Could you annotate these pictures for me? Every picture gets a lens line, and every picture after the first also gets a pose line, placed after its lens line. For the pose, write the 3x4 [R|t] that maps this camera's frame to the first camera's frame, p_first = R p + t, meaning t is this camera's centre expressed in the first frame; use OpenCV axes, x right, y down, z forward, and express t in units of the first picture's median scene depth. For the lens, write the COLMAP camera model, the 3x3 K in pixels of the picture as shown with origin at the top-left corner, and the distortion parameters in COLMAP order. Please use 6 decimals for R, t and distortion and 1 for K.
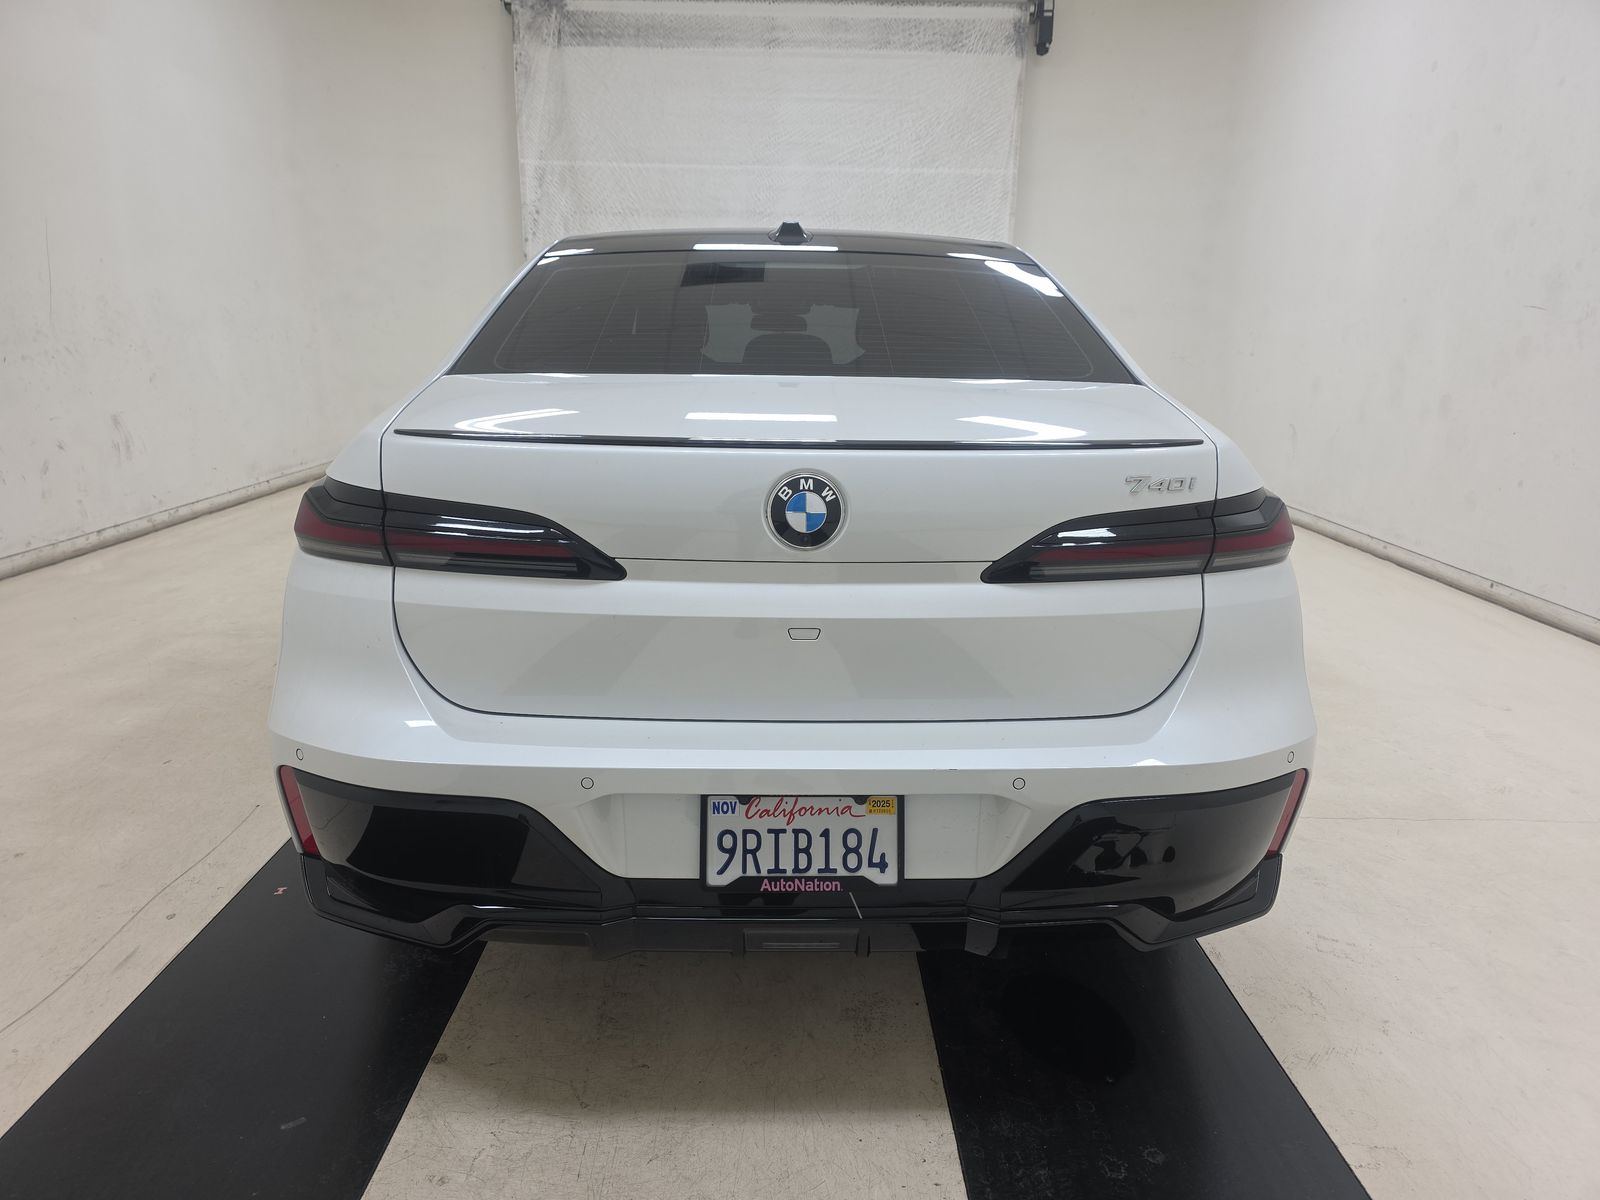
lens RADIAL K [[1068.8, 0, 796.7], [0, 1068.8, 612.1], [0, 0, 1]] dist [0.056606, -0.073239]
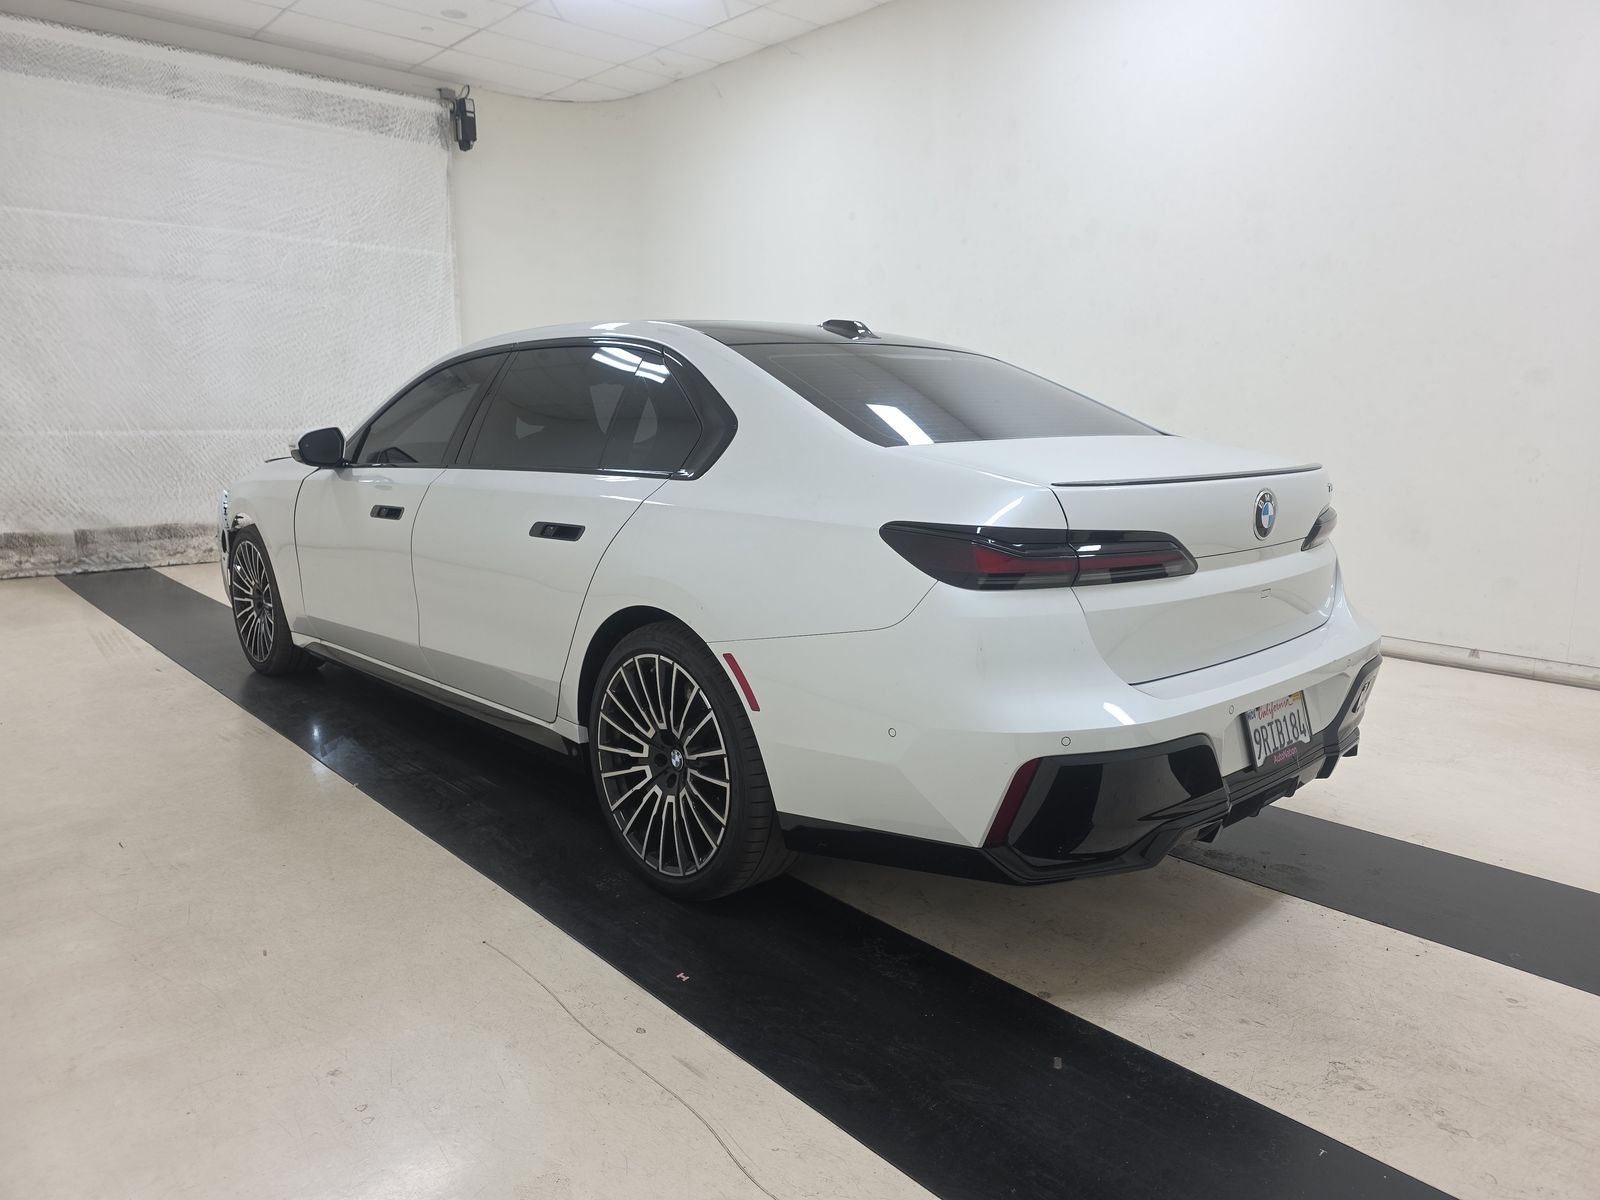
lens RADIAL K [[1066.2, 0, 827.7], [0, 1066.2, 597.9], [0, 0, 1]] dist [-0.001718, -0.005071]
pose [[0.744161, -0.123887, 0.656411, -0.250021], [0.174327, 0.984617, -0.011801, -0.011073], [-0.644852, 0.123212, 0.754311, 0.040195]]
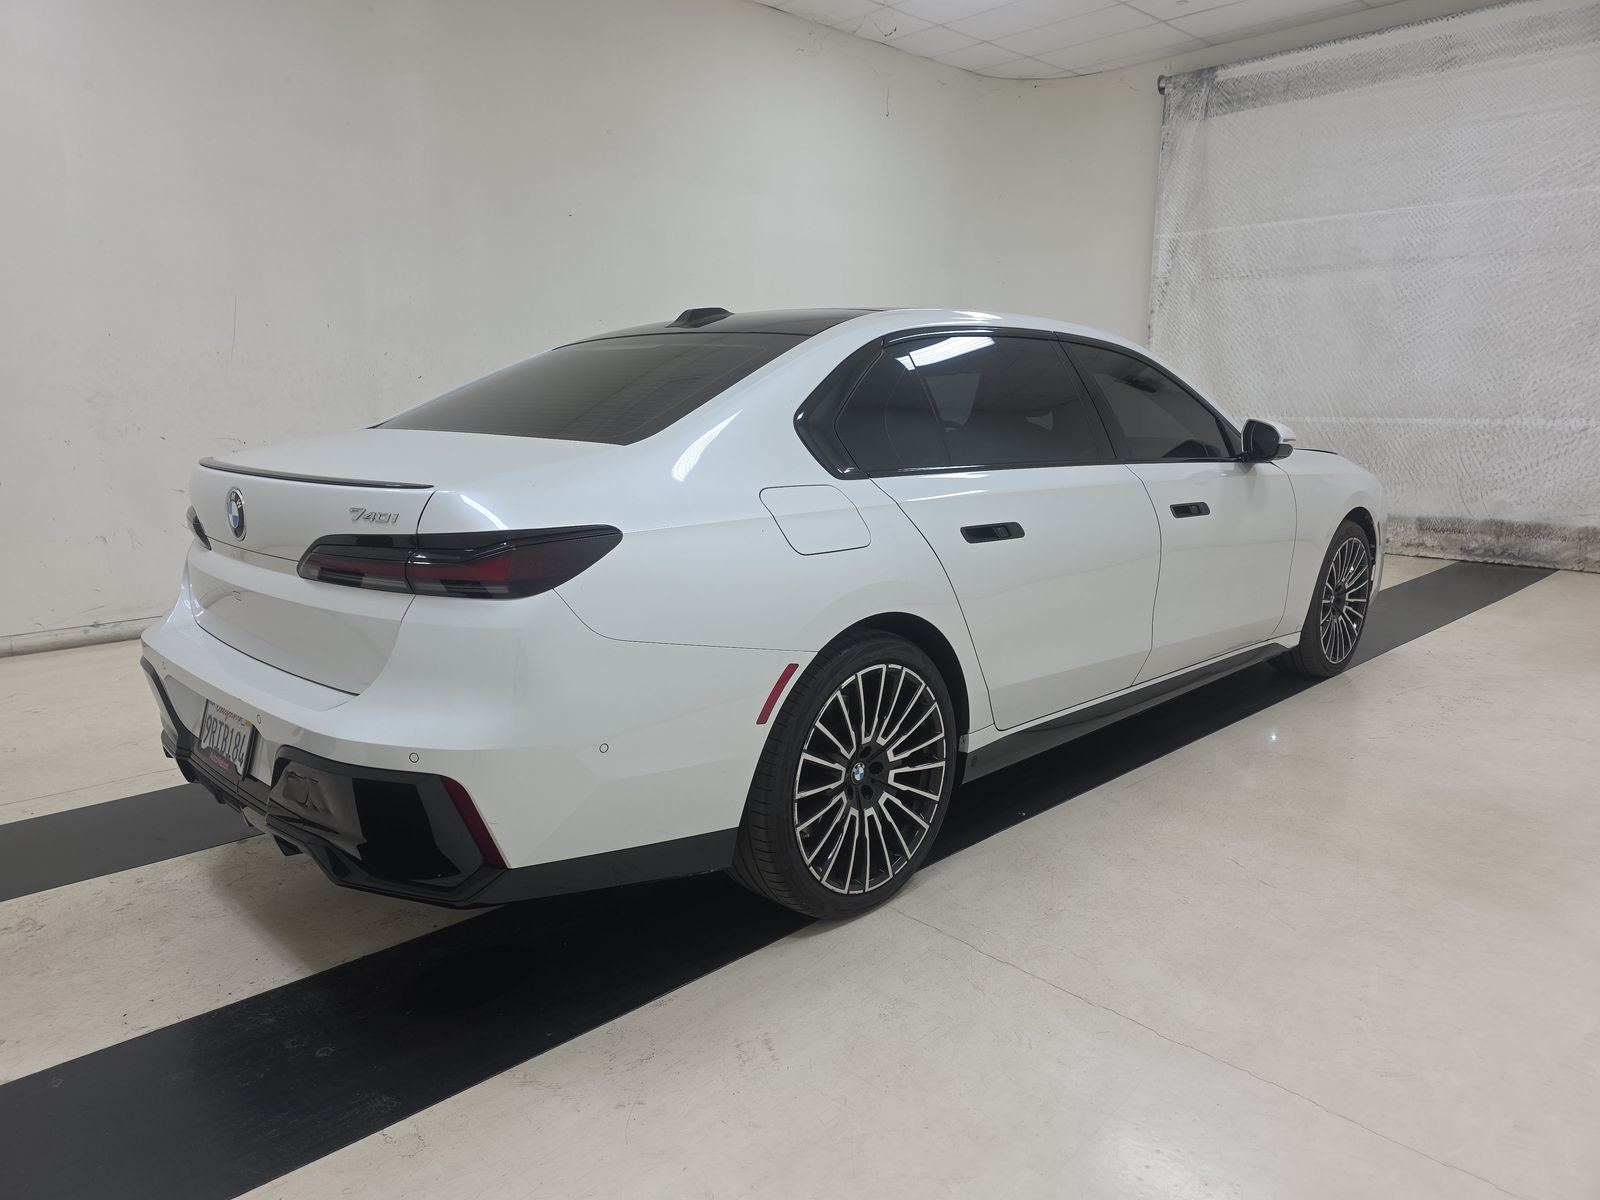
lens RADIAL K [[1074.3, 0, 800.0], [0, 1074.3, 600.0], [0, 0, 1]] dist [0.052517, -0.043103]
pose [[0.680009, 0.124158, -0.722615, 0.305031], [-0.176714, 0.984258, 0.002818, -0.021487], [0.711590, 0.125780, 0.691245, 0.091685]]
